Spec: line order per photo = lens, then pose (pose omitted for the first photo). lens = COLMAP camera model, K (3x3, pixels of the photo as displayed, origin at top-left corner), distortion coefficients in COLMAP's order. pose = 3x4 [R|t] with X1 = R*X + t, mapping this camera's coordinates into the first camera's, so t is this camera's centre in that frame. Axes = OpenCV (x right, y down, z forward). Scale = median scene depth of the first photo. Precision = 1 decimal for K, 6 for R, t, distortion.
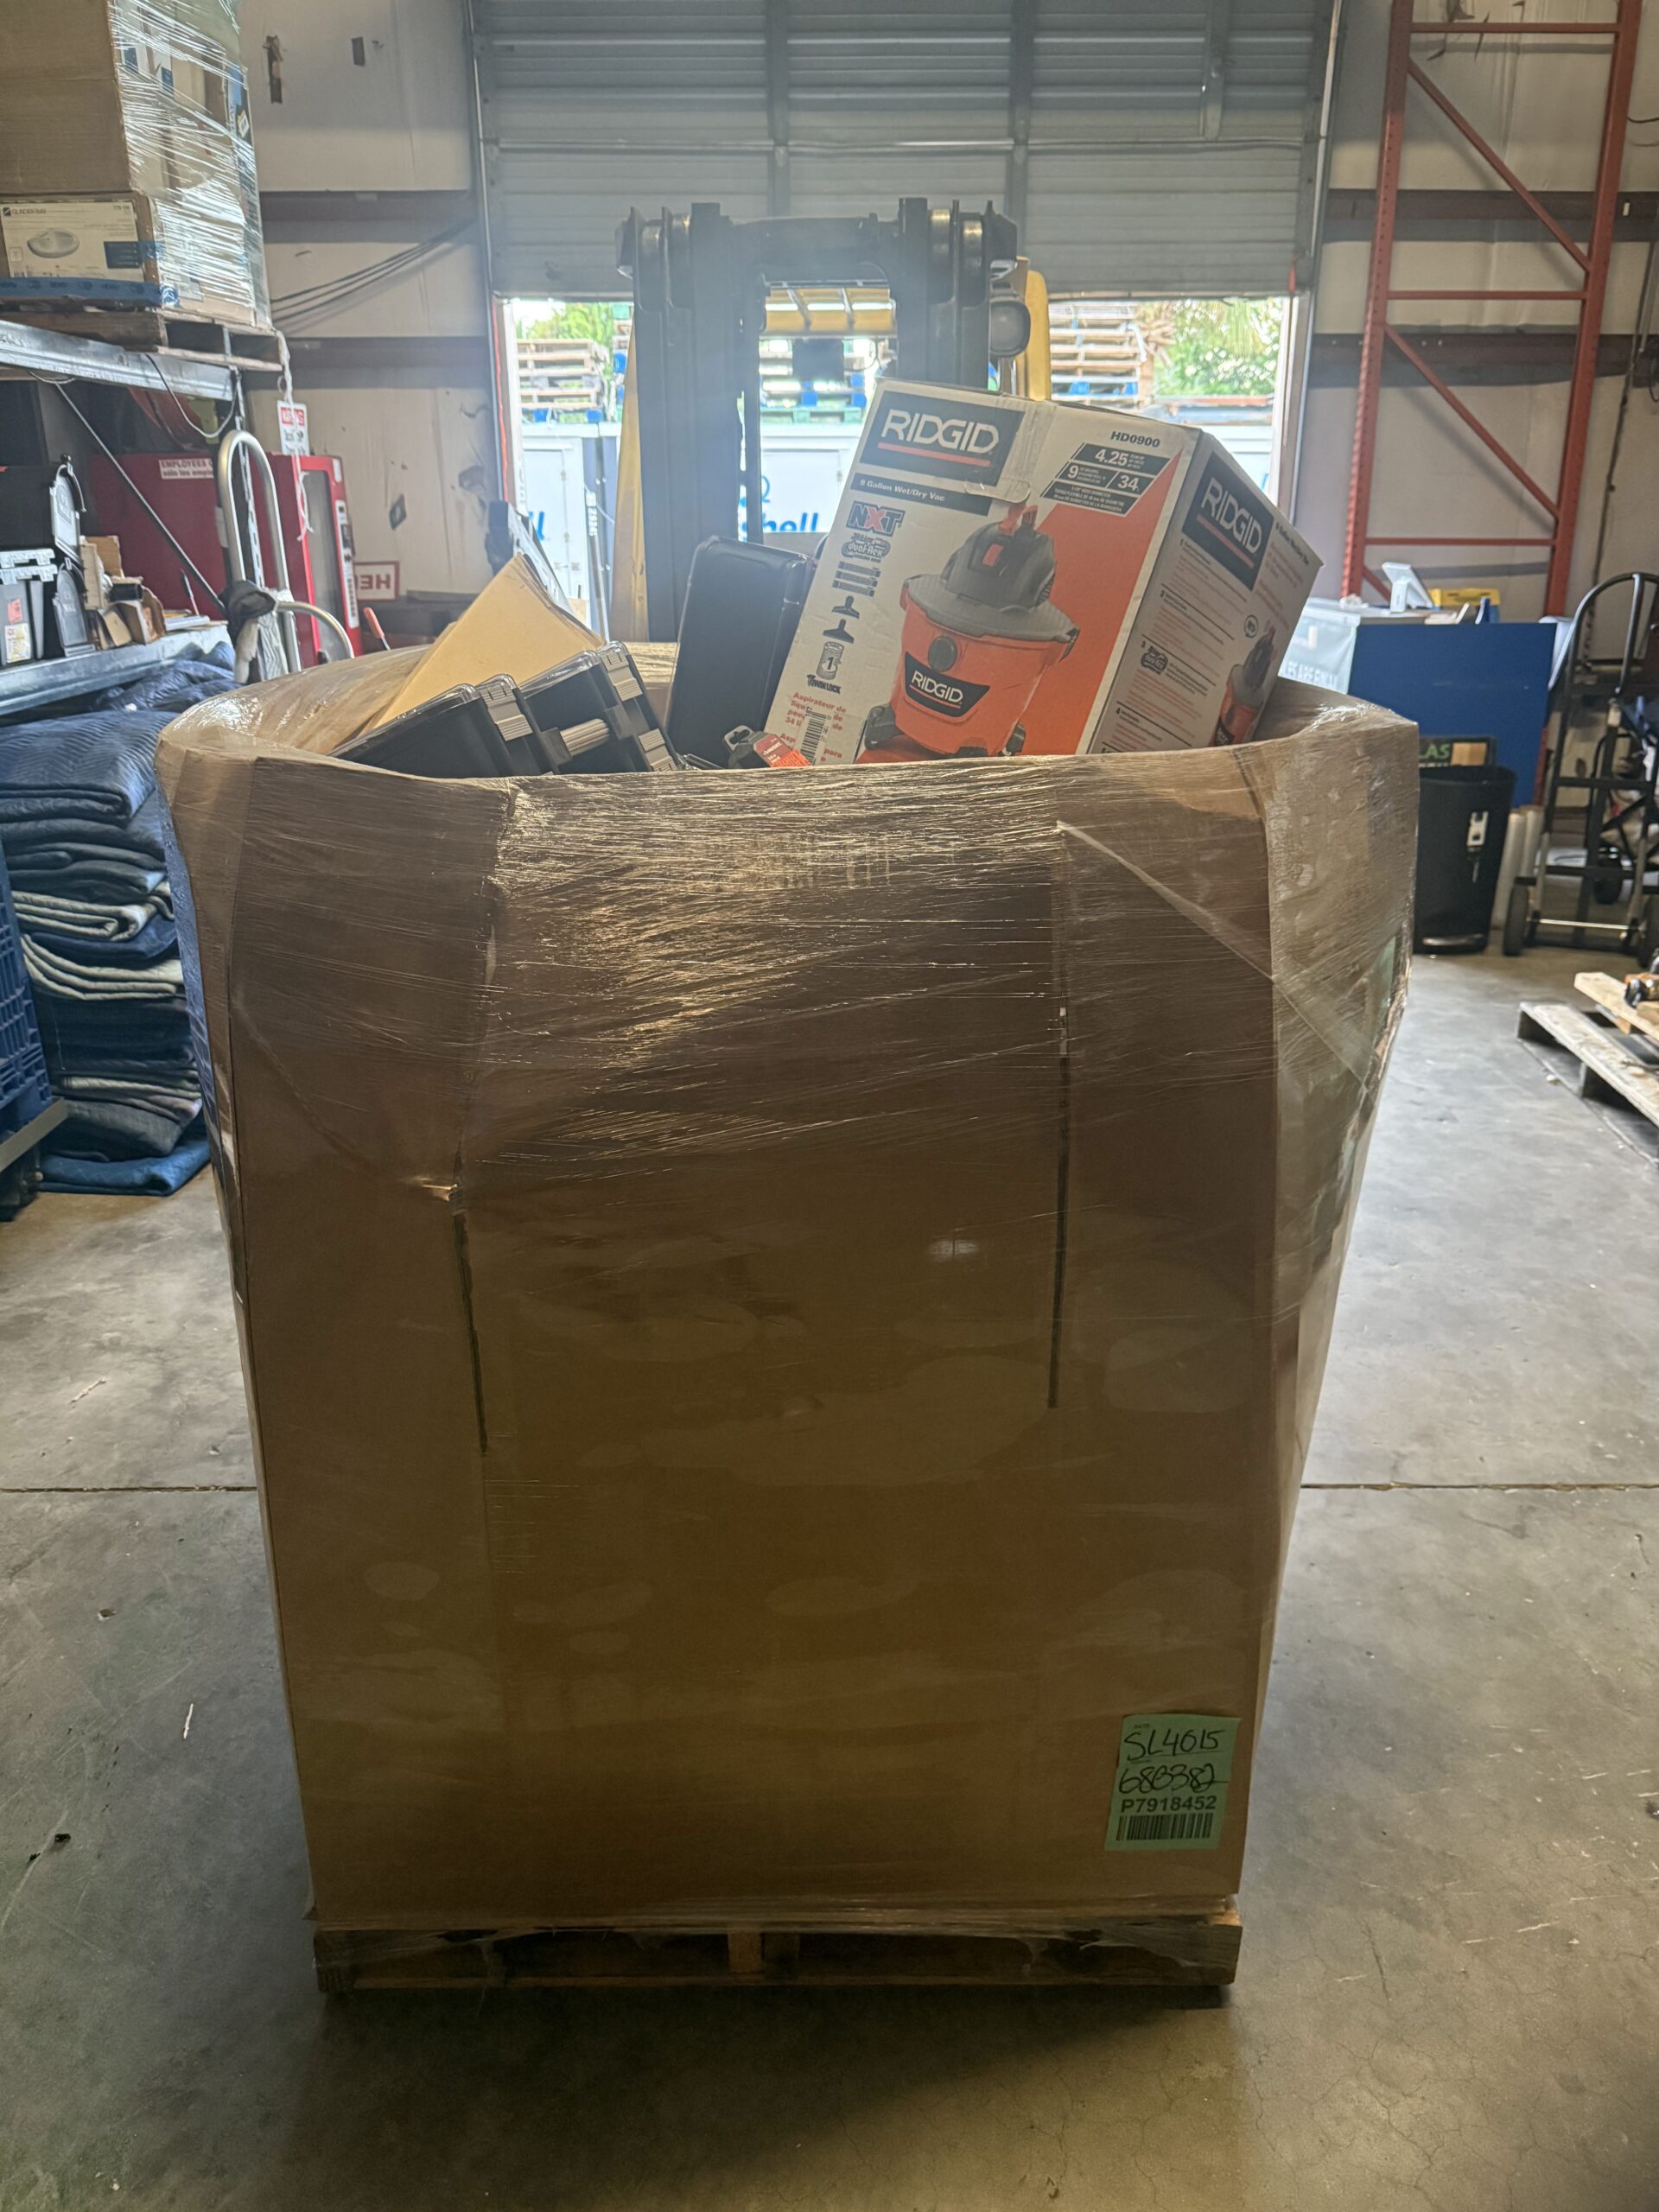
lens RADIAL K [[1544.2, 0, 829.5], [0, 1544.2, 1106.0], [0, 0, 1]] dist [-0.003914, -0.000207]
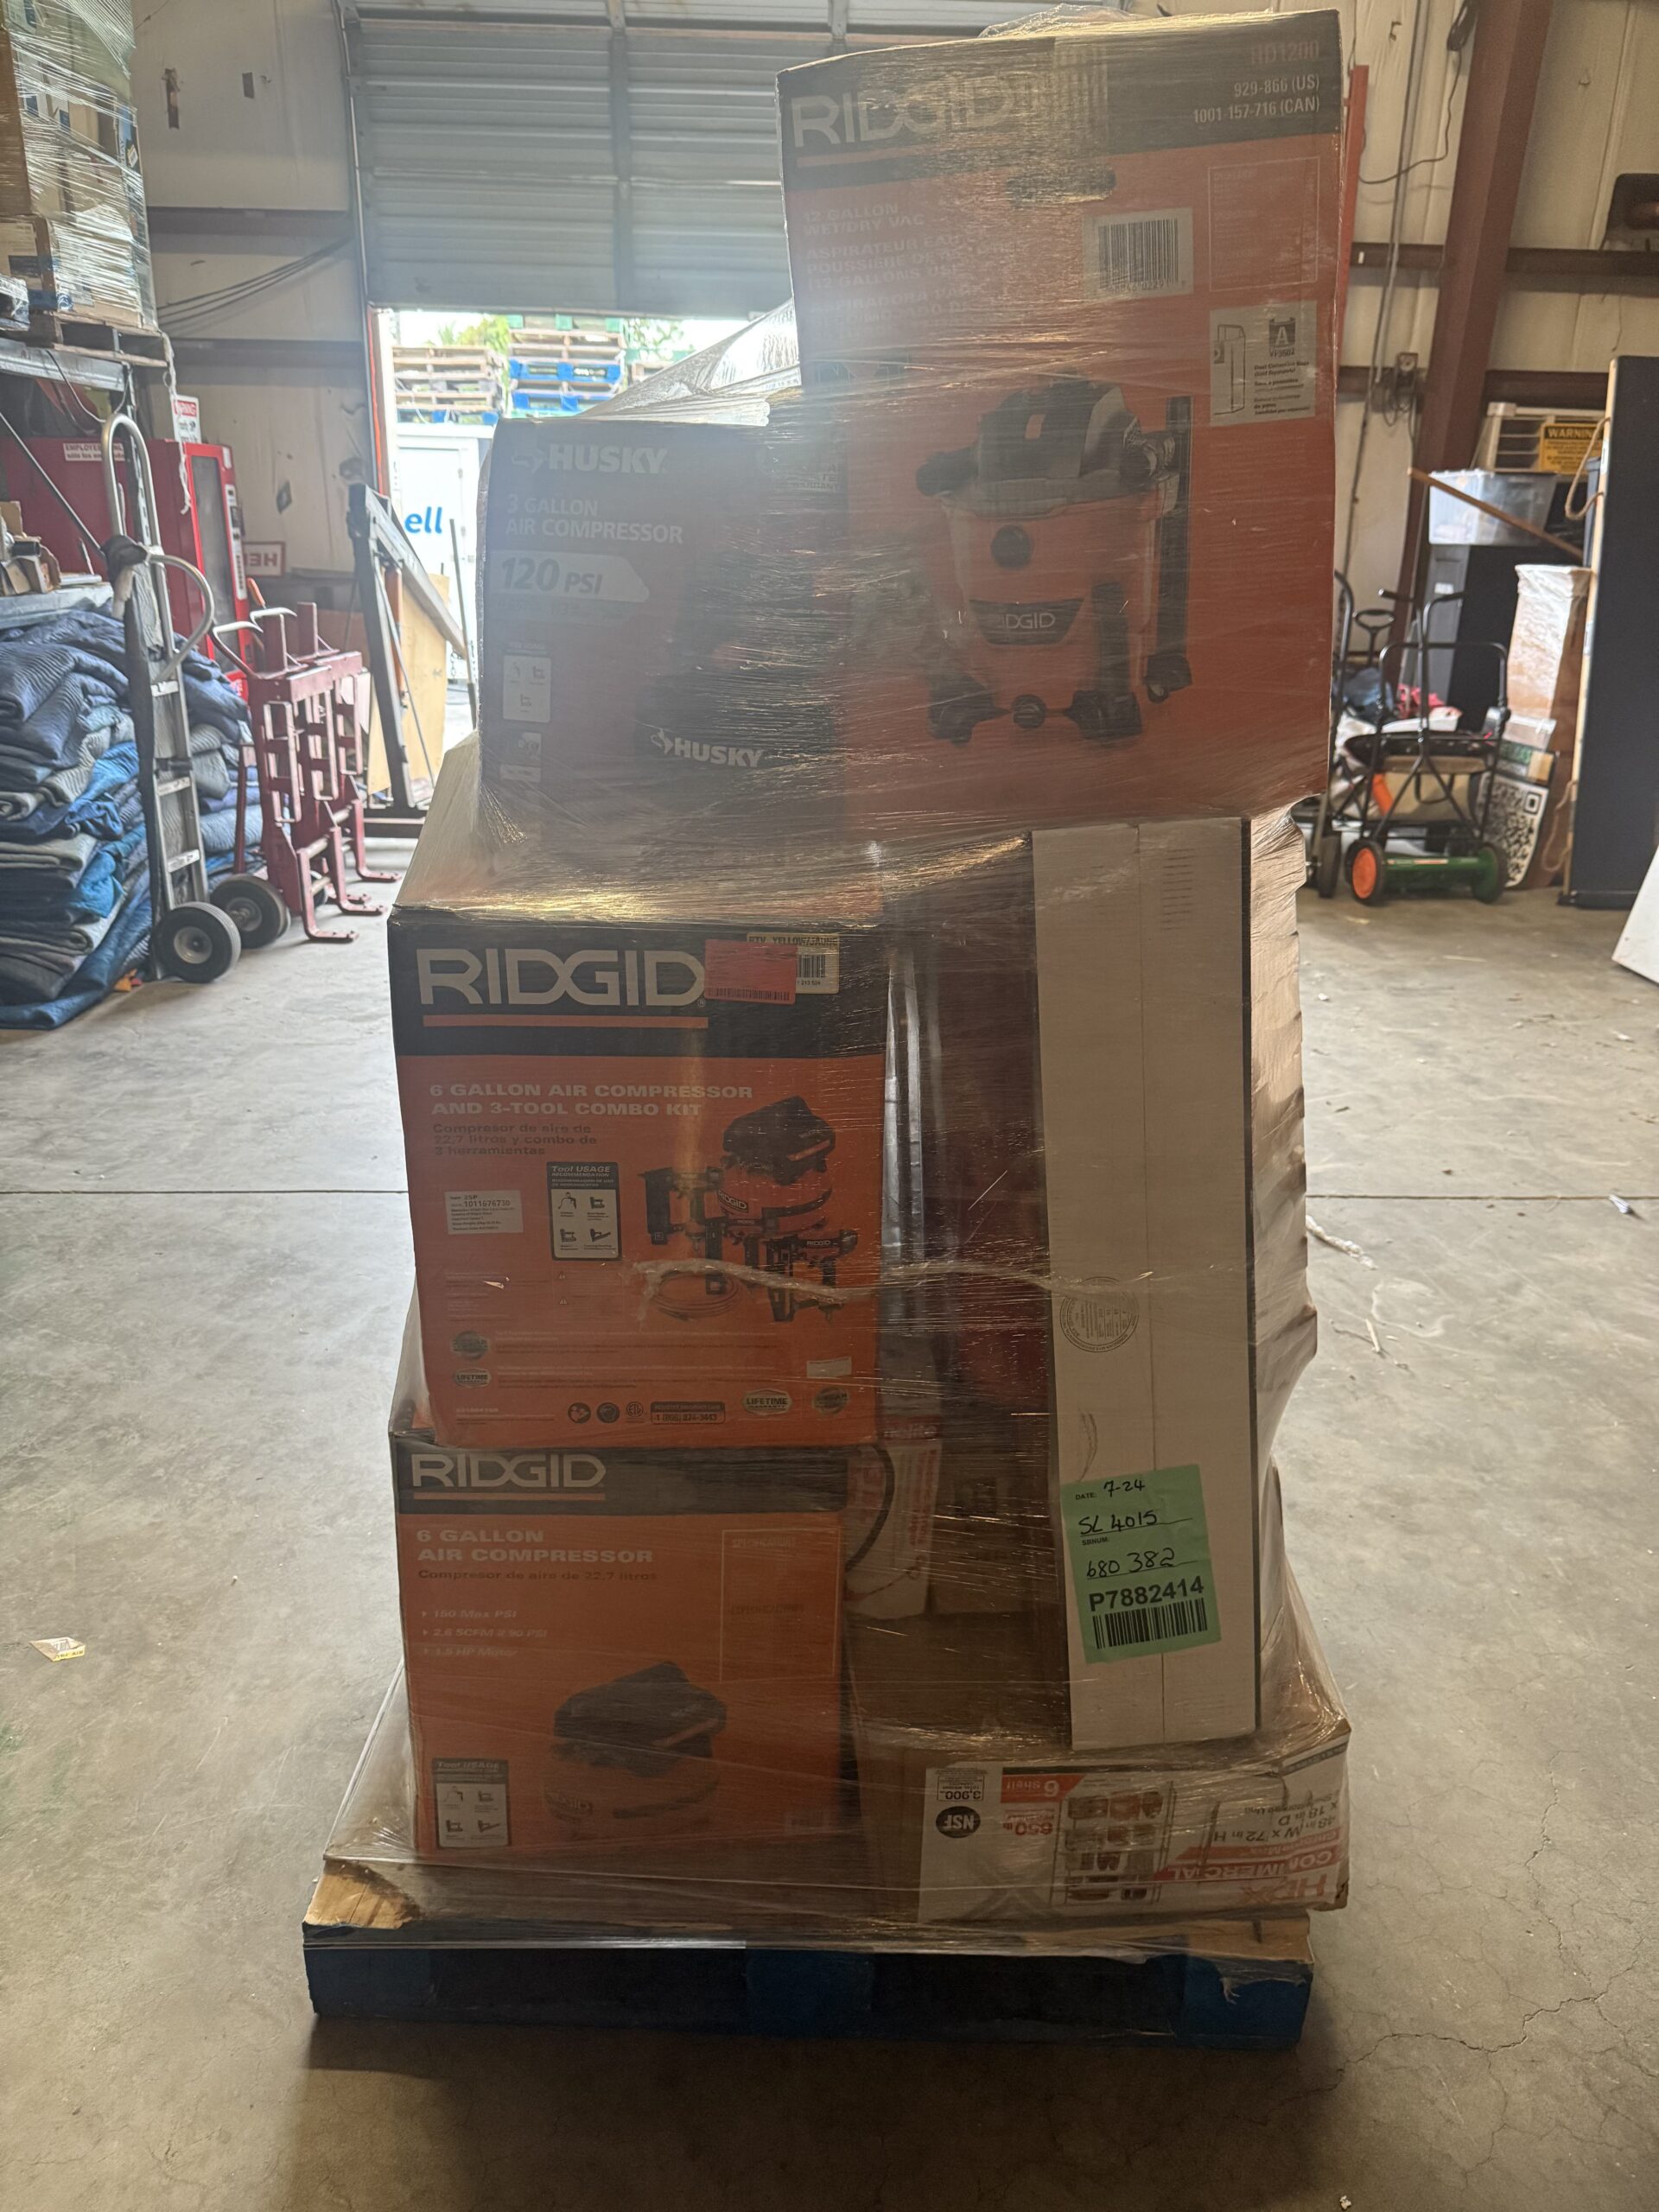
lens RADIAL K [[1531.4, 0, 819.7], [0, 1531.4, 1110.3], [0, 0, 1]] dist [0.001026, -0.005360]
pose [[0.999139, 0.006971, 0.040891, 0.105726], [-0.006896, 0.999974, -0.001990, 0.093706], [-0.040904, 0.001706, 0.999162, -0.195456]]
